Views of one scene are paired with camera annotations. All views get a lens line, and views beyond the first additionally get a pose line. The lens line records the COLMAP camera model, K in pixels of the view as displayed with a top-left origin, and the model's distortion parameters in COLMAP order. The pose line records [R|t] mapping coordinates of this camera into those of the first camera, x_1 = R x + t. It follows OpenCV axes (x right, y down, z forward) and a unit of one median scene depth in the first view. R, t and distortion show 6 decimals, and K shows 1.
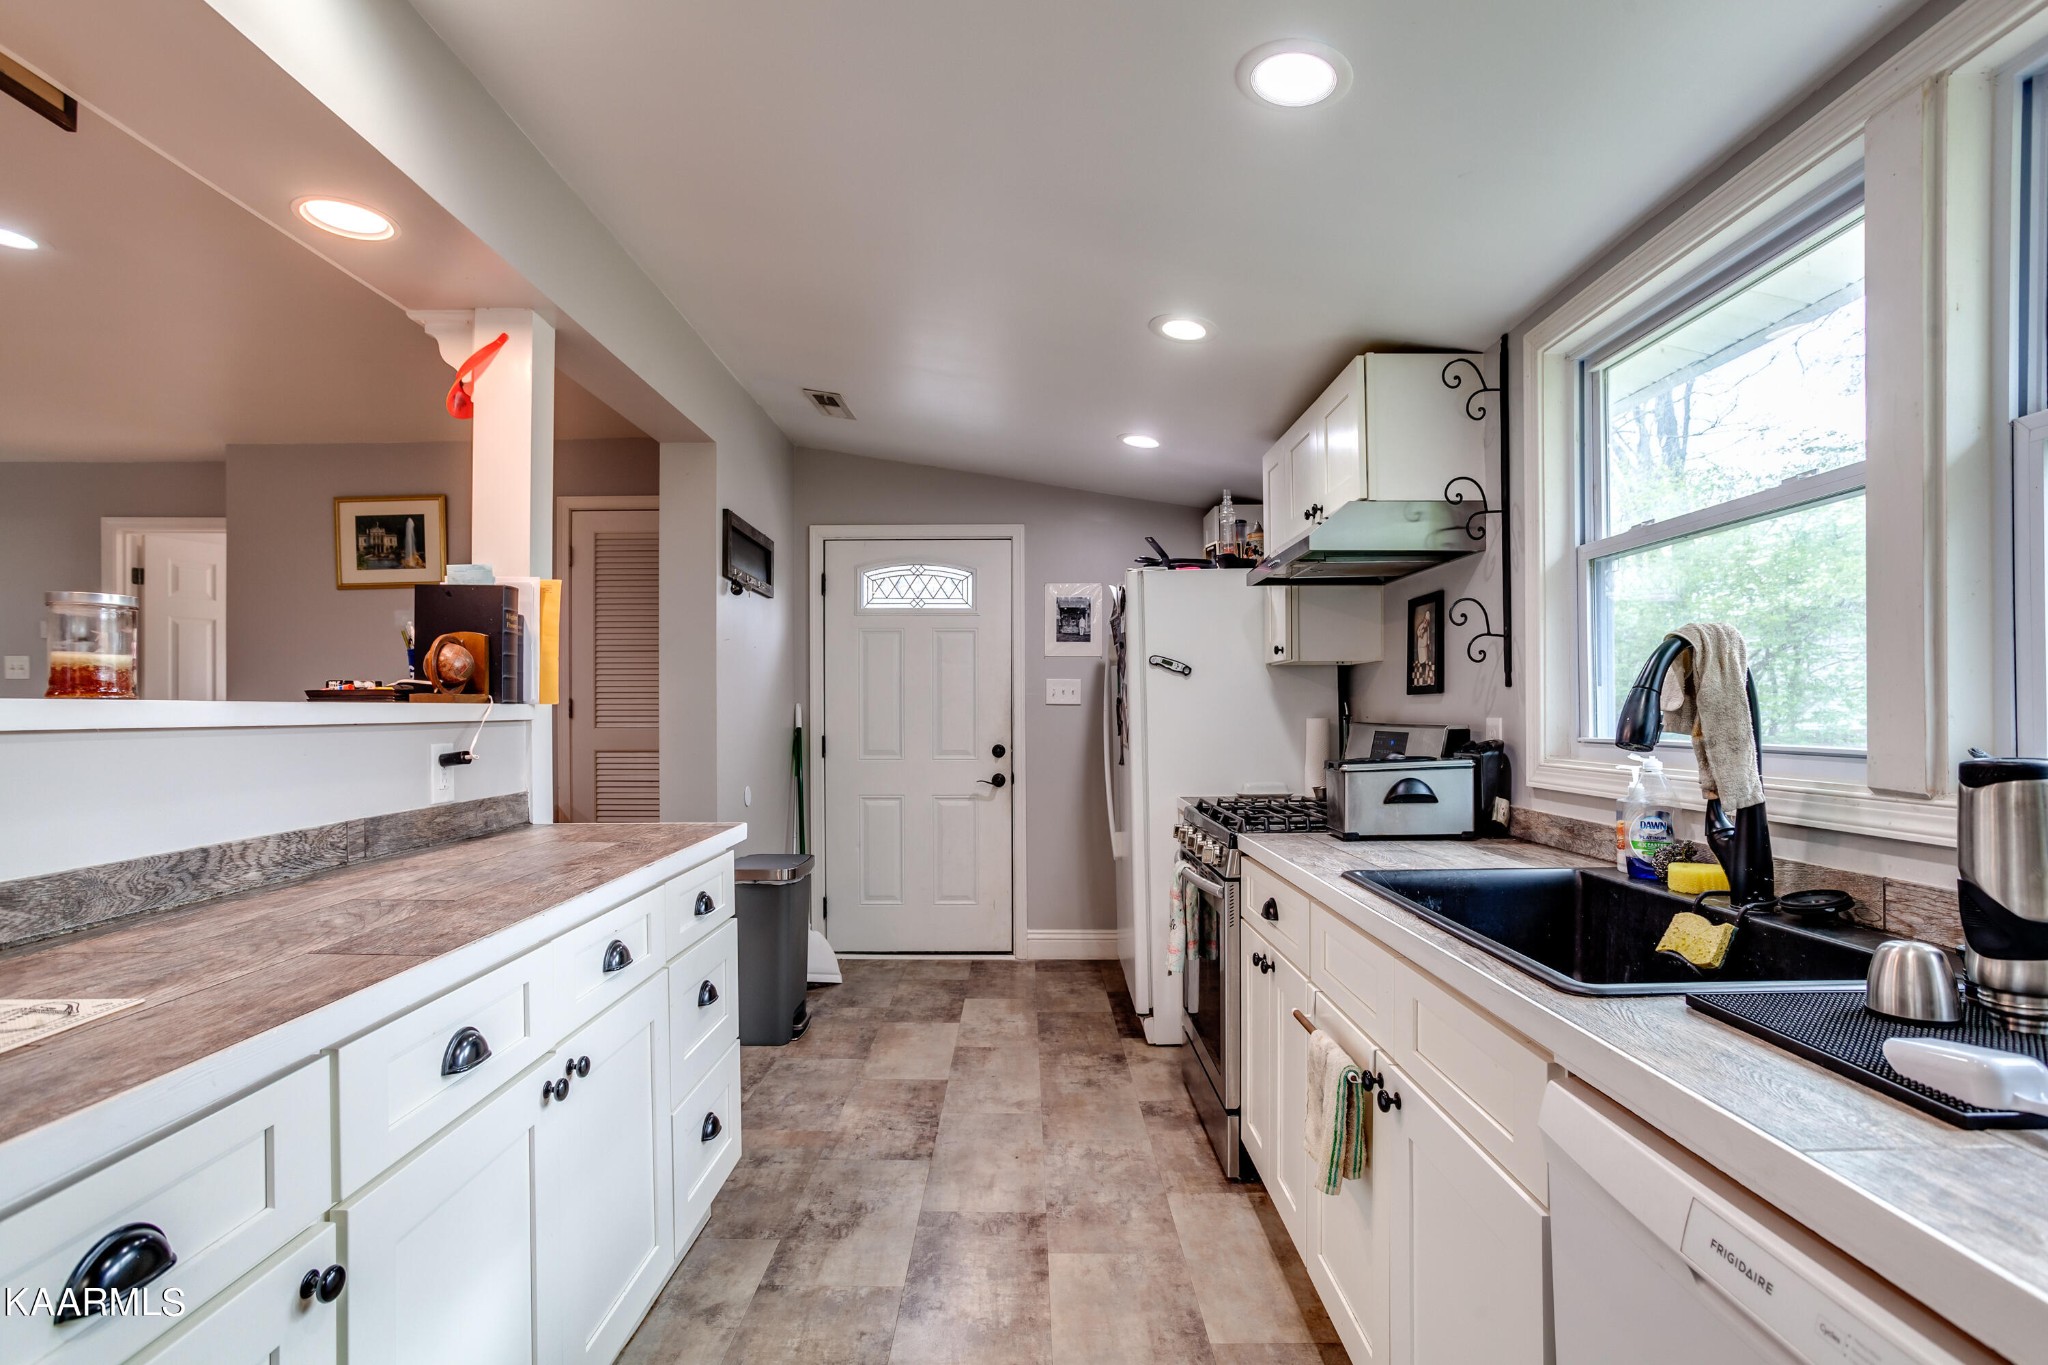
lens RADIAL K [[1008.7, 0, 1028.9], [0, 1008.7, 717.5], [0, 0, 1]] dist [-0.057902, 0.038078]
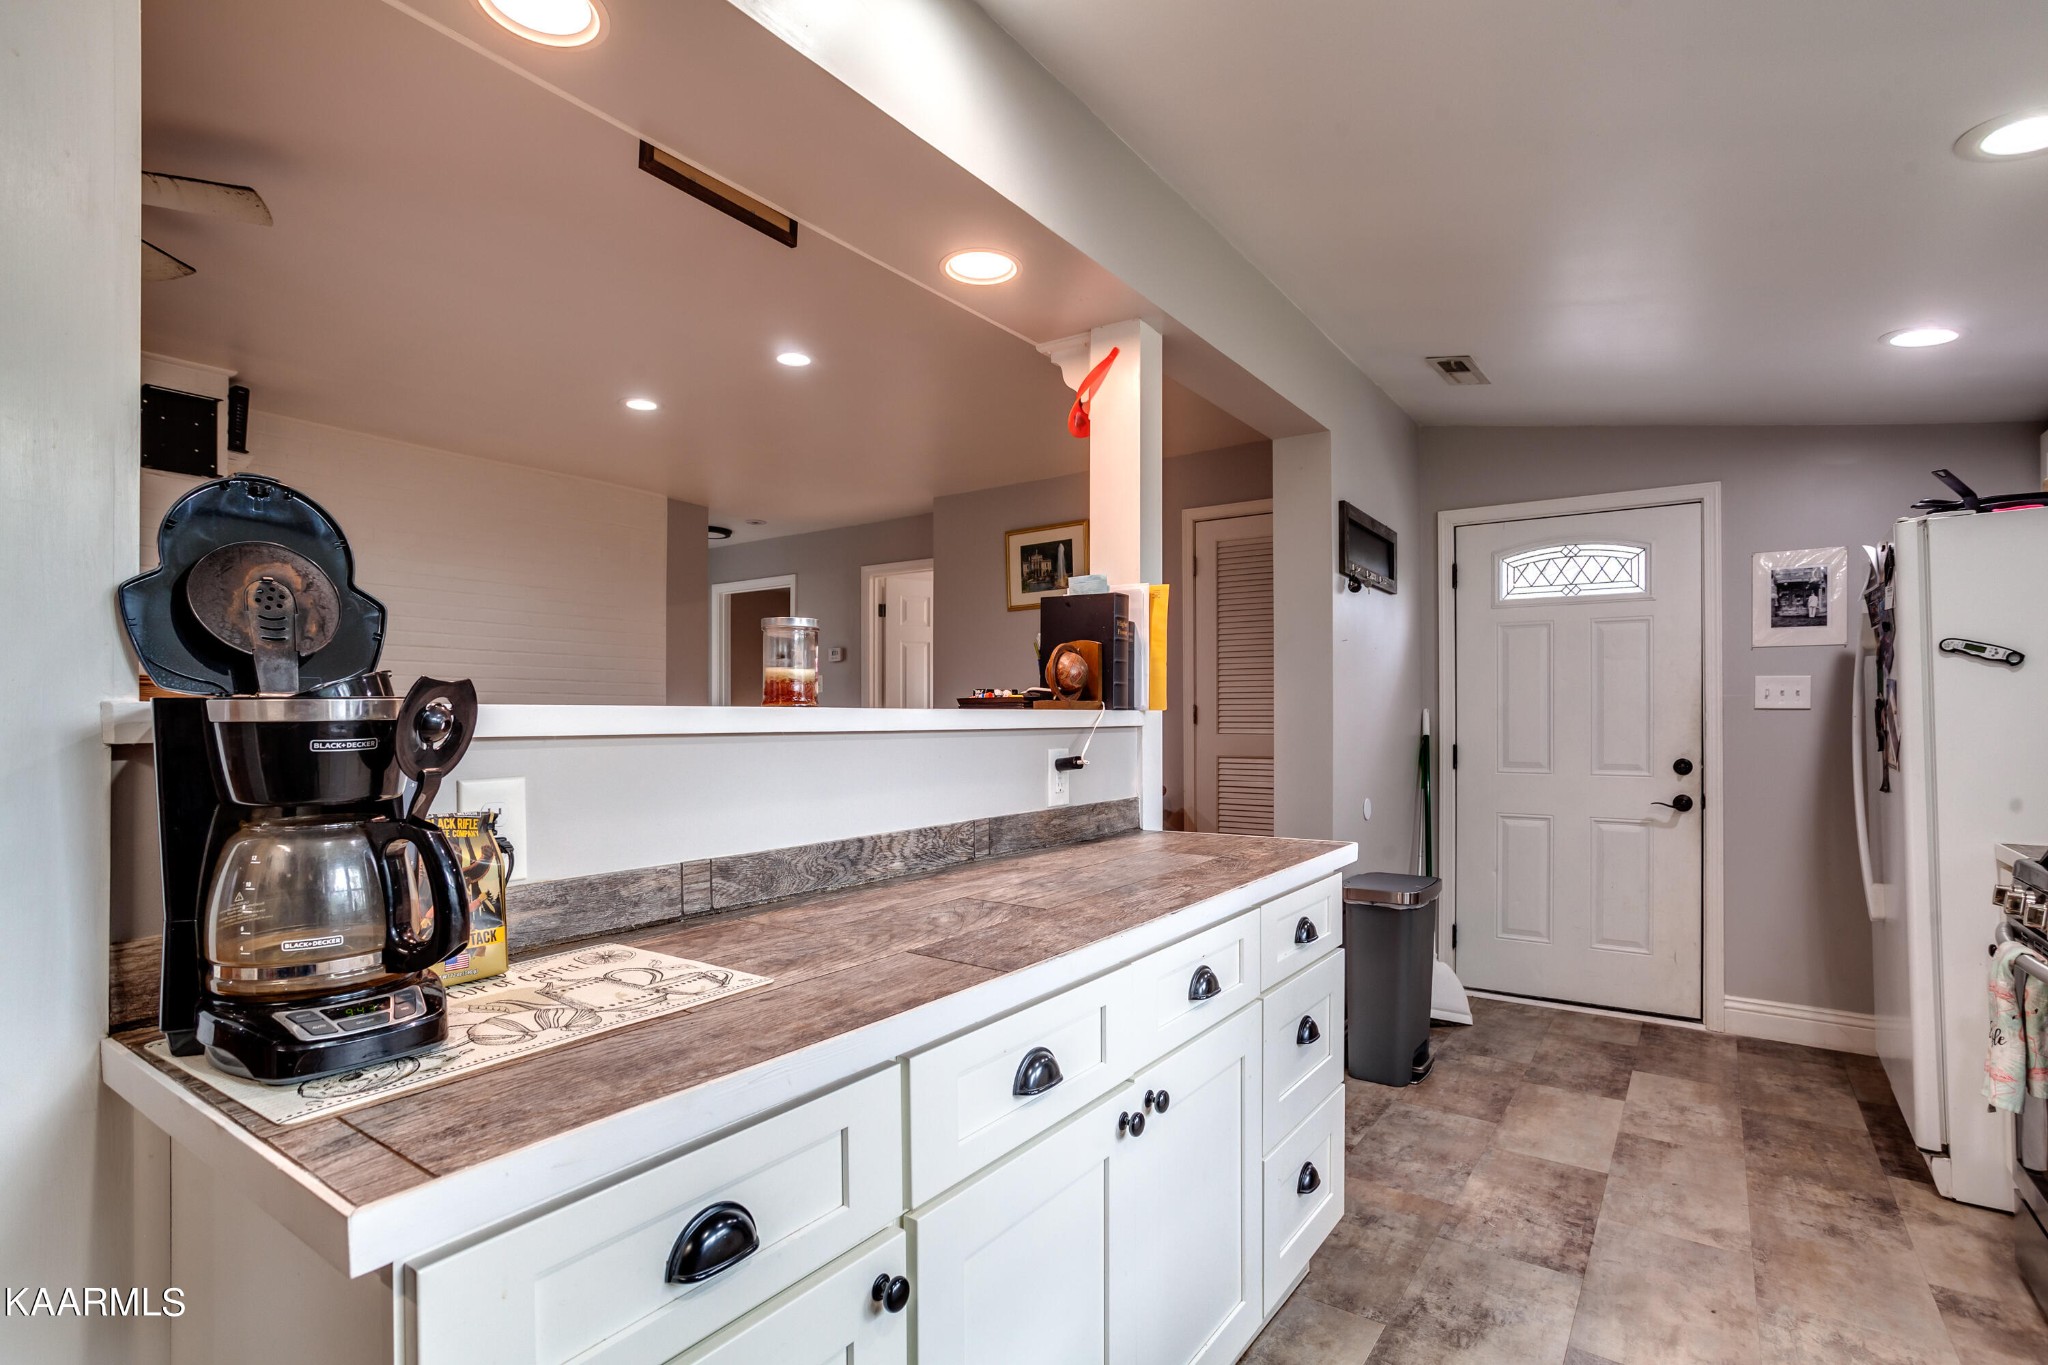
lens RADIAL K [[1008.7, 0, 1028.9], [0, 1008.7, 717.5], [0, 0, 1]] dist [-0.057902, 0.038078]
pose [[0.819940, 0.001344, -0.572449, -0.010749], [-0.004584, 0.999981, -0.004218, -0.001285], [0.572432, 0.006083, 0.819930, 0.101771]]
